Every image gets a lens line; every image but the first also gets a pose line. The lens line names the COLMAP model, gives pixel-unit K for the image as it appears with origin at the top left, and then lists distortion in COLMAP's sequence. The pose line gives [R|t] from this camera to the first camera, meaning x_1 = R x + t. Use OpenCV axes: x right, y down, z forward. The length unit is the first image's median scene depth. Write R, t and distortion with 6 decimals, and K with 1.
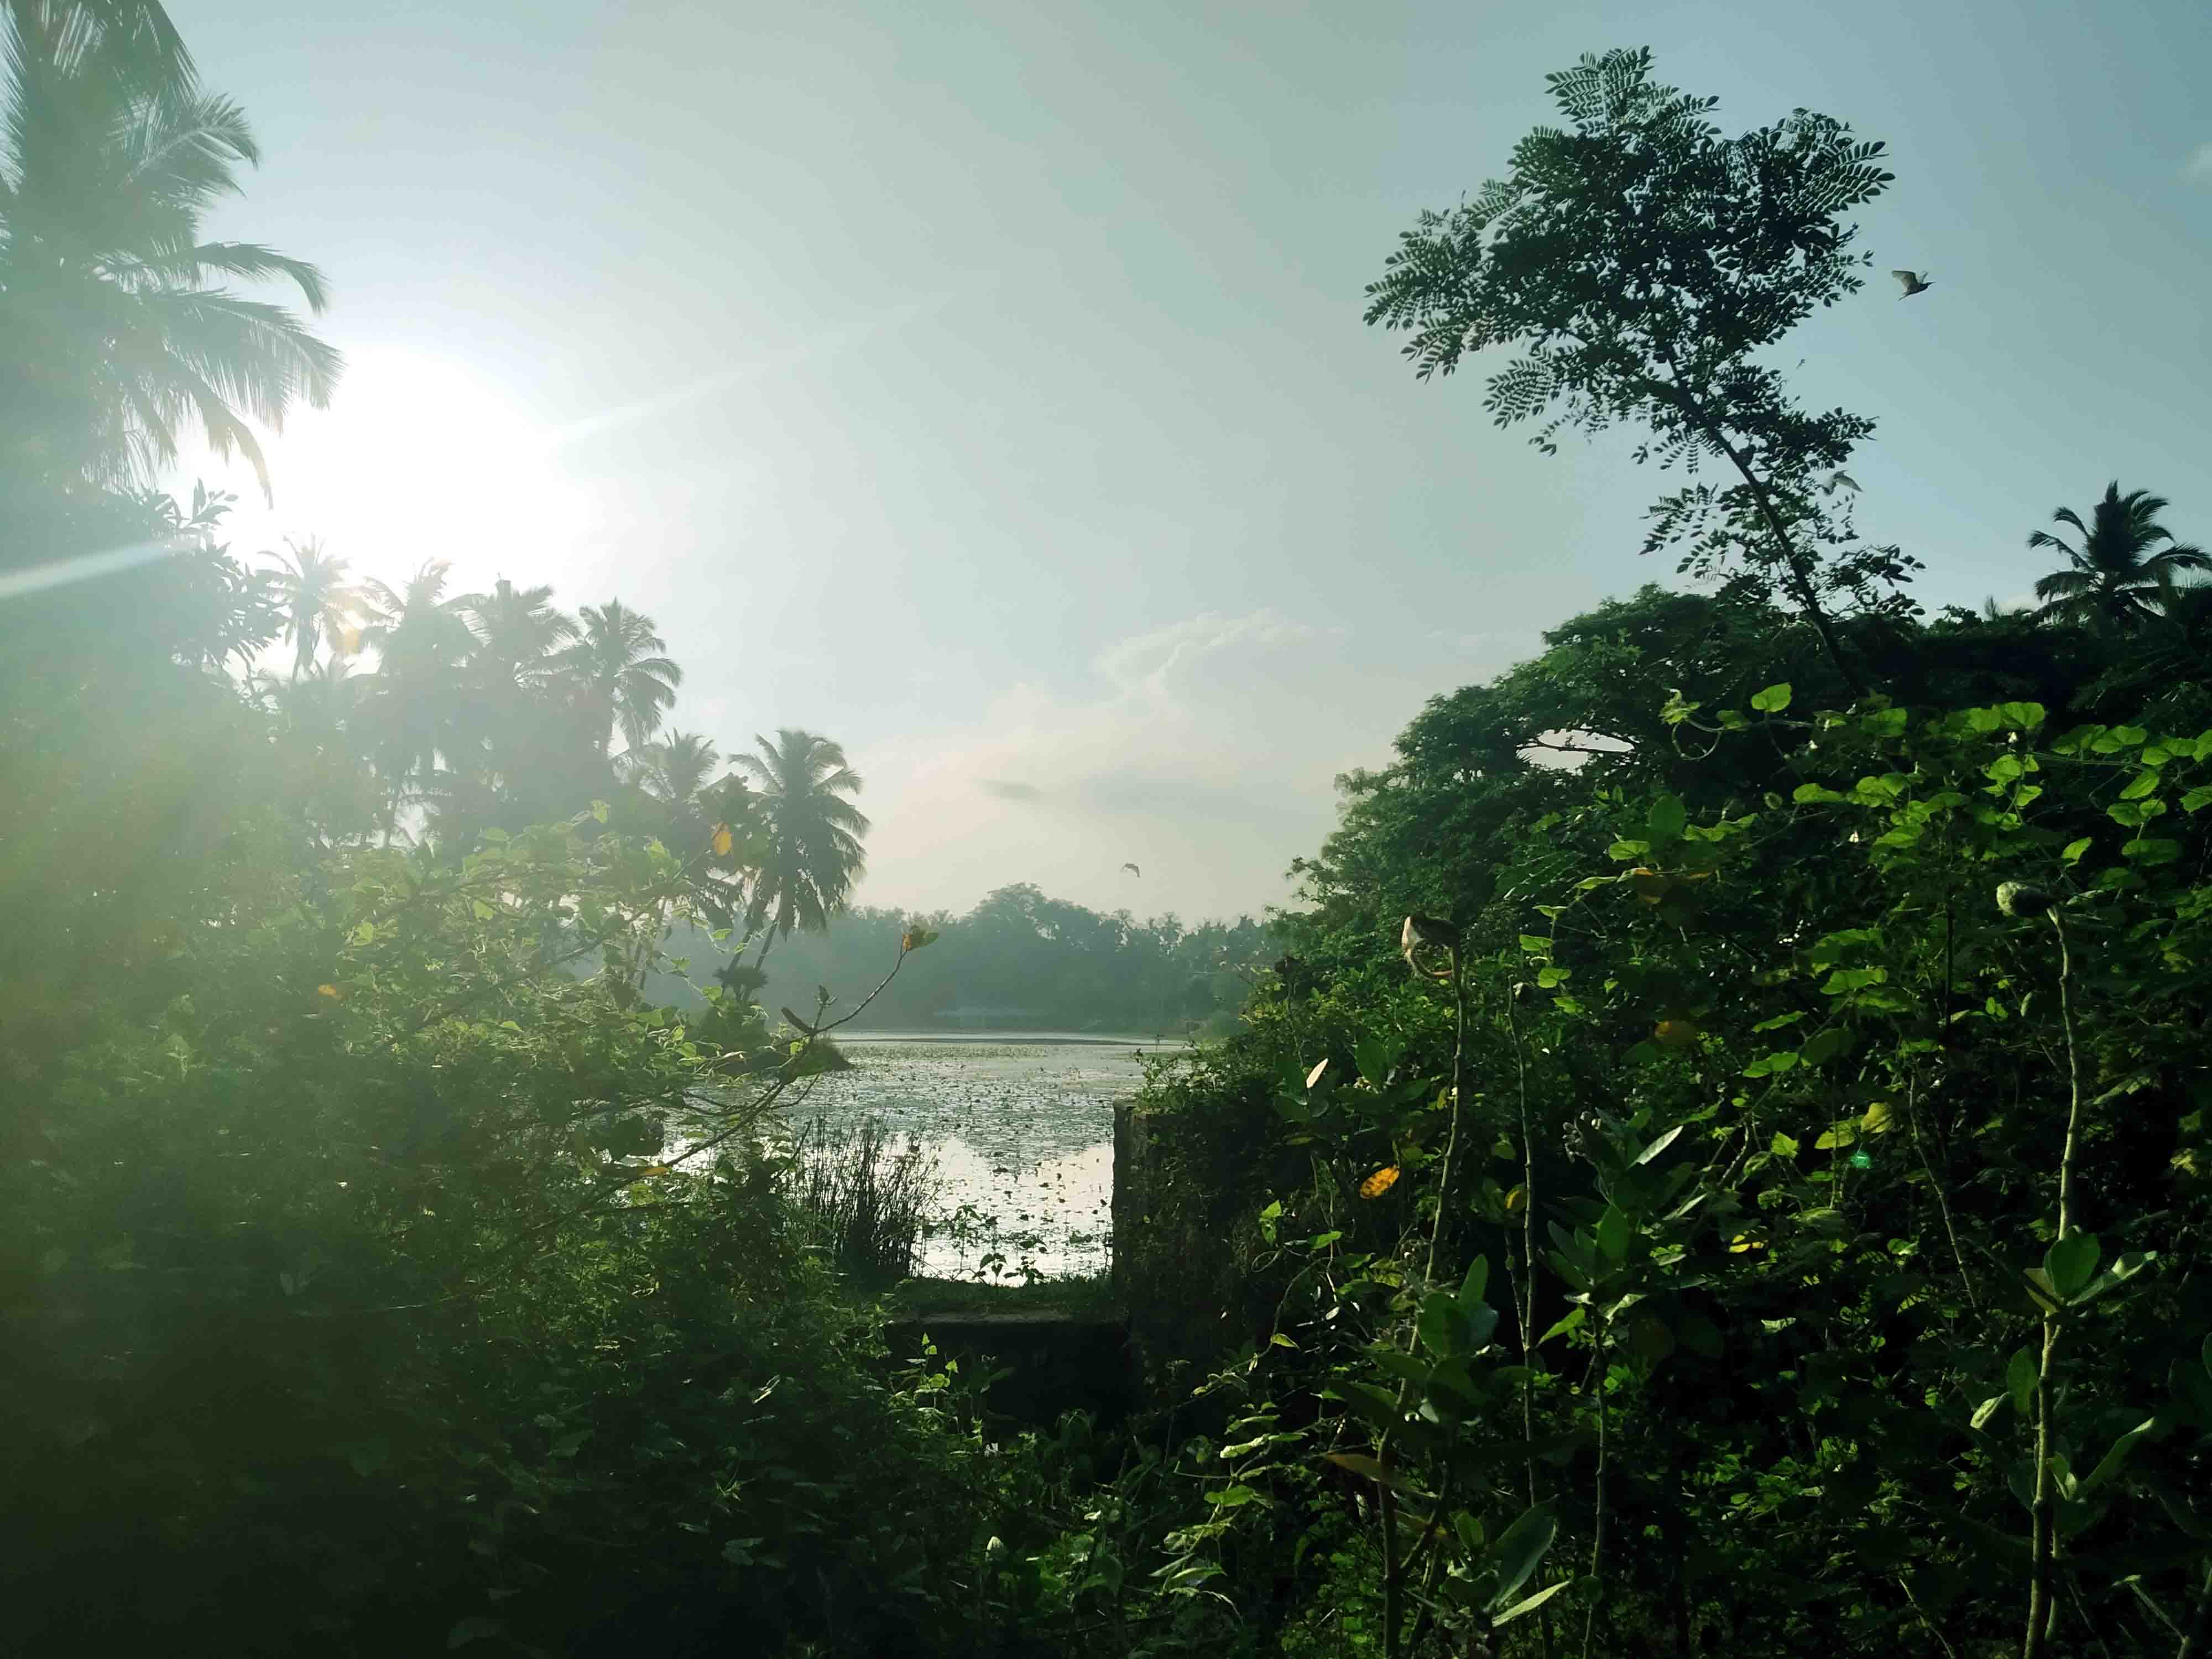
lens RADIAL K [[1649.2, 0, 1106.0], [0, 1649.2, 829.5], [0, 0, 1]] dist [-0.037261, -0.005225]
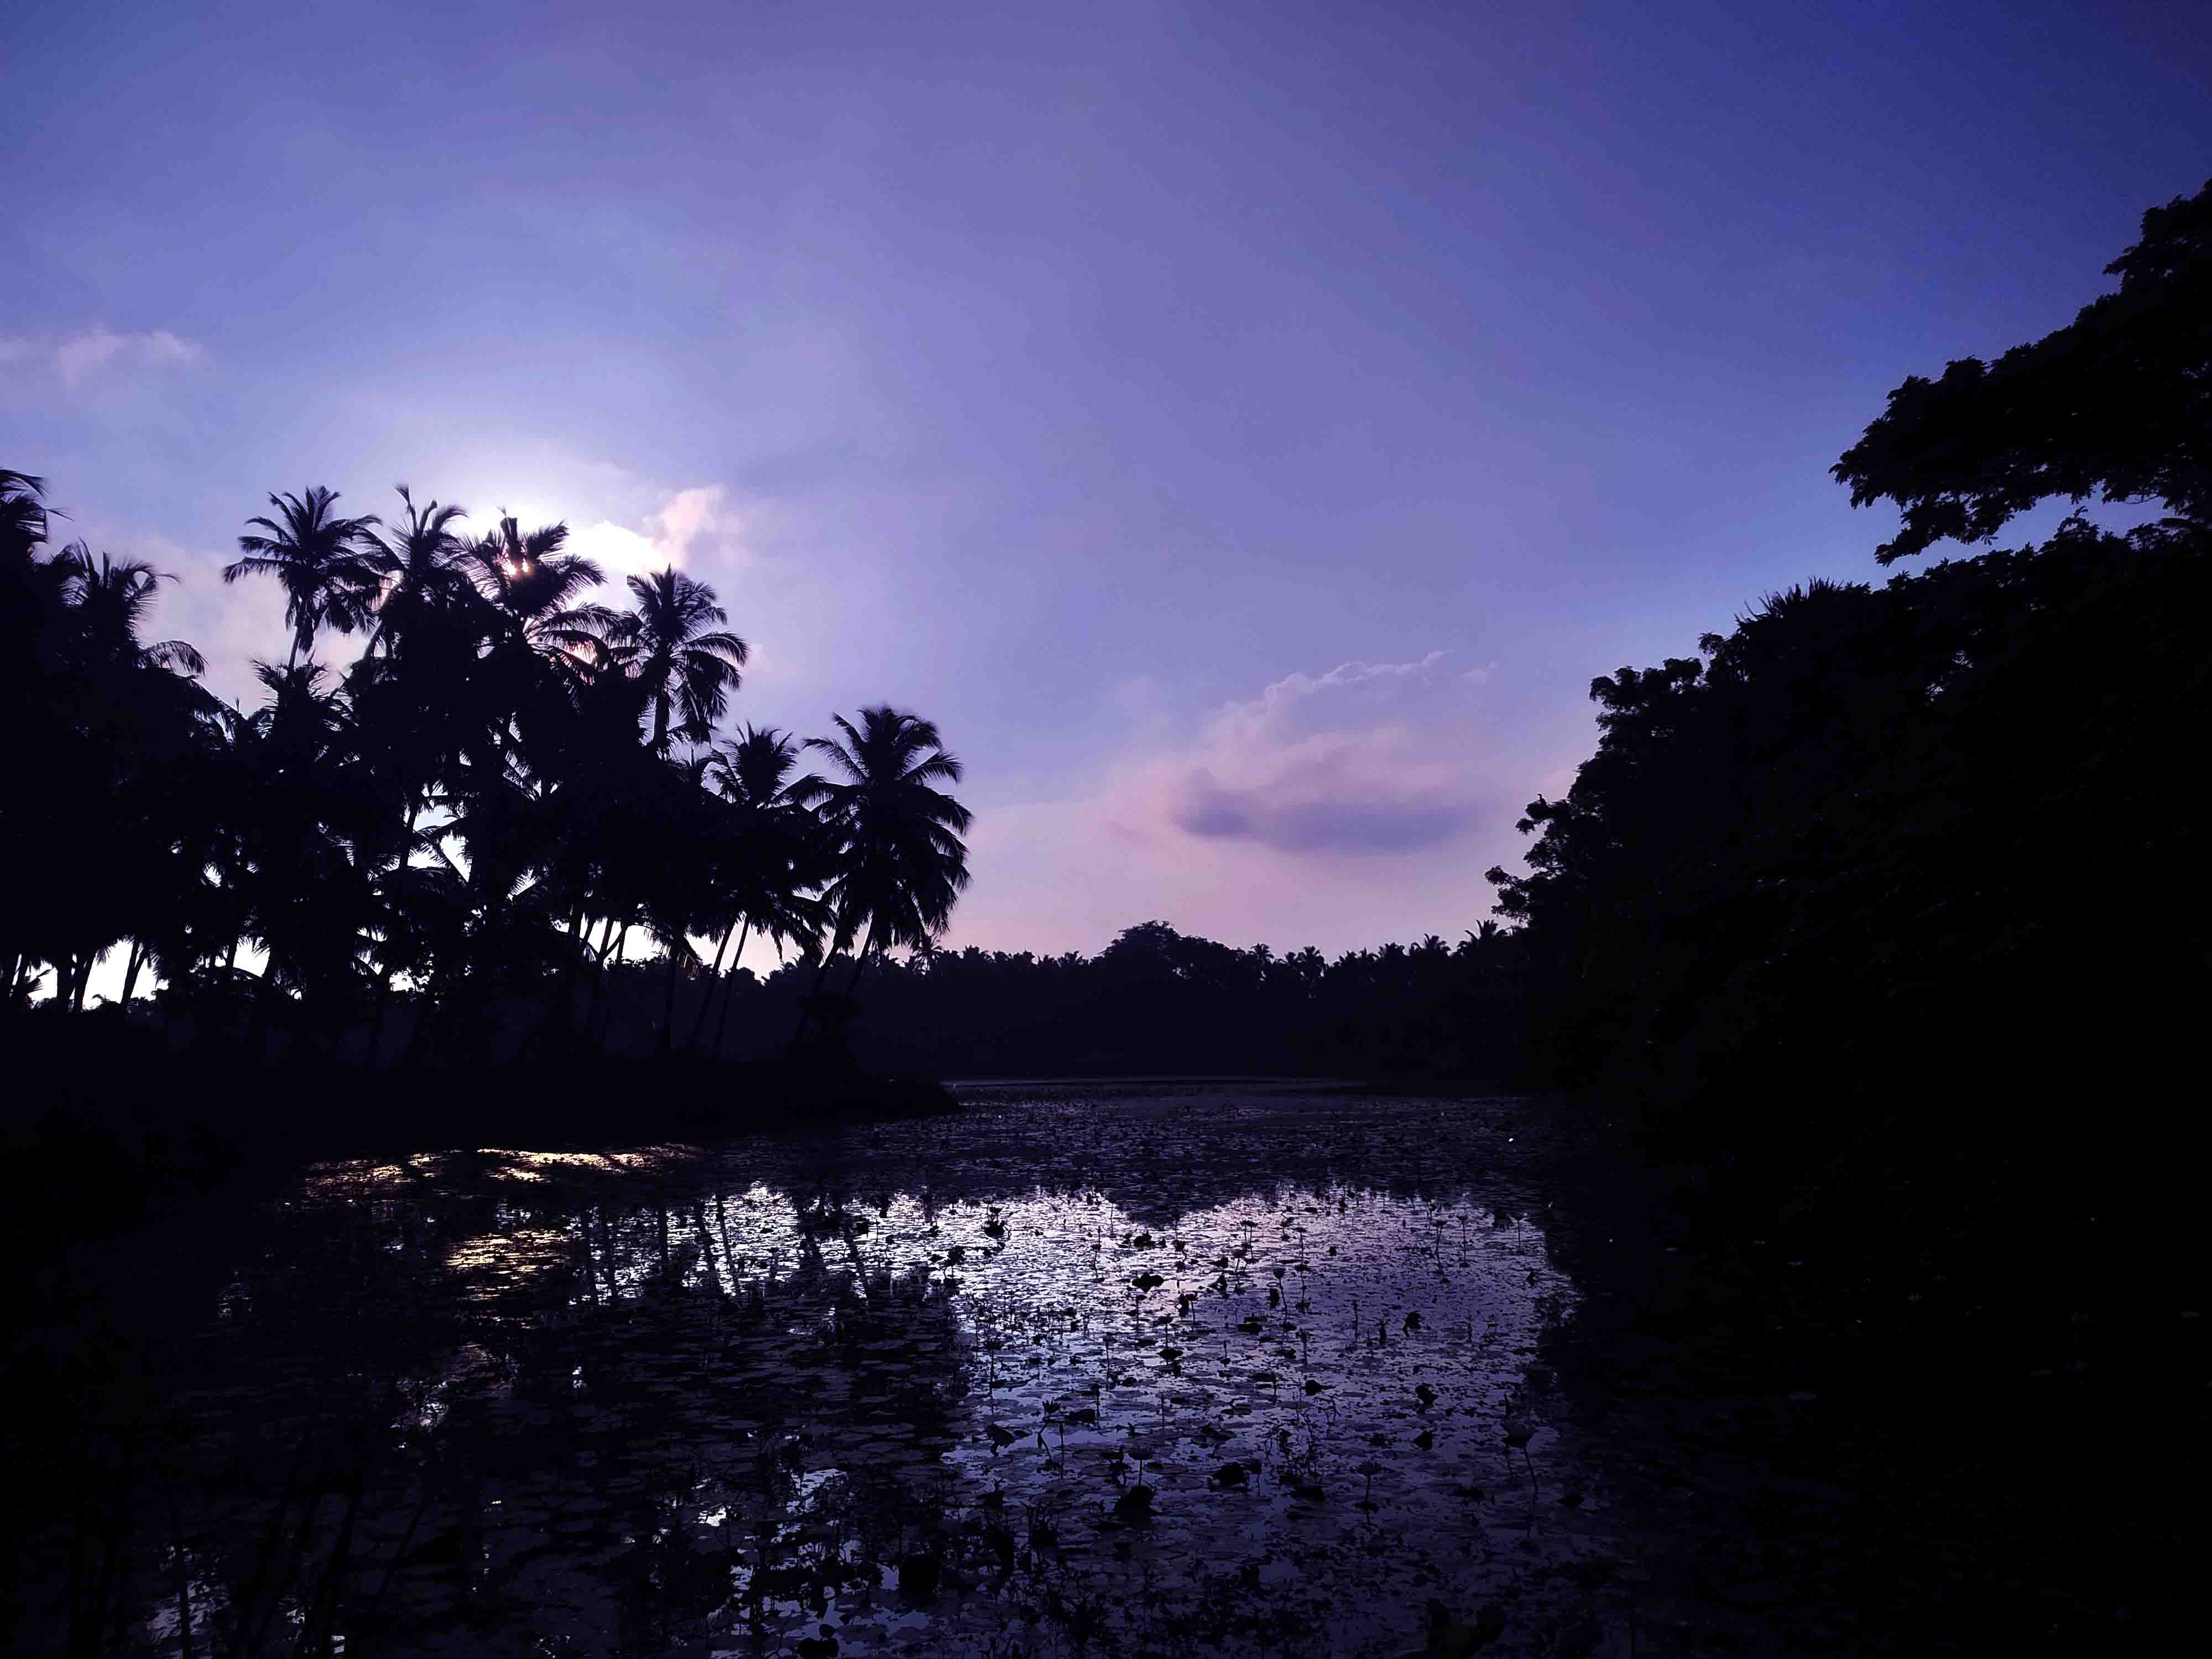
lens RADIAL K [[1649.2, 0, 1106.0], [0, 1649.2, 829.5], [0, 0, 1]] dist [-0.037261, -0.005225]
pose [[0.996356, -0.036287, -0.077185, -0.011704], [0.034132, 0.998995, -0.029058, 0.029072], [0.078162, 0.026318, 0.996593, 0.171816]]
